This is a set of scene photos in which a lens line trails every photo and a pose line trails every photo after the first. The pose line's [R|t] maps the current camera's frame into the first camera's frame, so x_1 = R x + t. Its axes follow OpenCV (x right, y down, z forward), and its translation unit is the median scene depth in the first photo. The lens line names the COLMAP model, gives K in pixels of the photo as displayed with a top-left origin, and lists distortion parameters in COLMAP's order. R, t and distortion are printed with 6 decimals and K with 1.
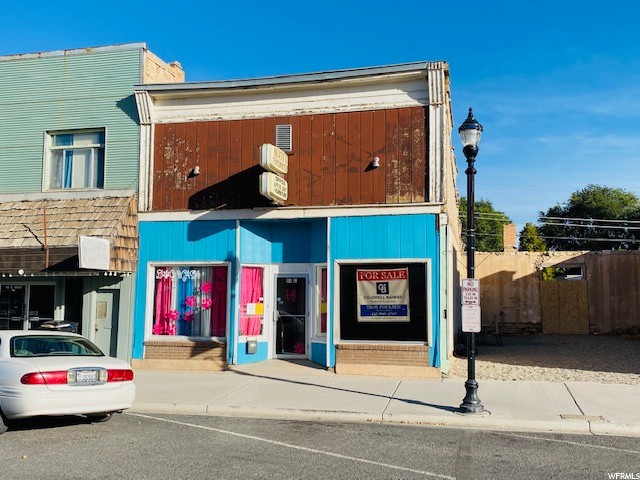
lens RADIAL K [[651.7, 0, 321.1], [0, 651.7, 241.7], [0, 0, 1]] dist [0.062012, 0.000000]
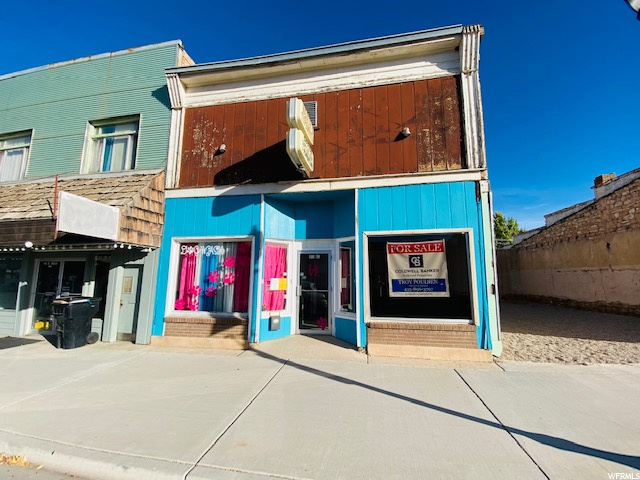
lens RADIAL K [[276.0, 0, 322.0], [0, 276.0, 241.1], [0, 0, 1]] dist [0.002886, -0.004836]
pose [[0.997696, 0.006651, 0.067513, -0.064301], [-0.003015, 0.998546, -0.053813, 0.060419], [-0.067773, 0.053486, 0.996266, 0.575990]]
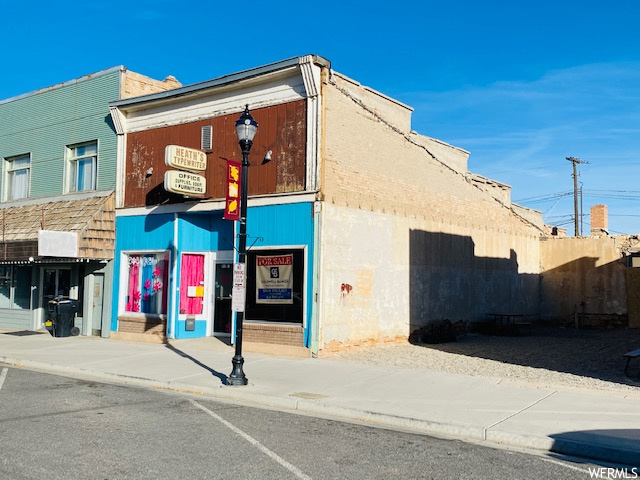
lens RADIAL K [[651.7, 0, 322.9], [0, 651.7, 242.2], [0, 0, 1]] dist [0.062012, 0.000000]
pose [[0.925951, -0.014319, -0.377373, 0.539543], [0.021306, 0.999670, 0.014348, 0.006833], [0.377043, -0.021325, 0.925950, 0.036563]]
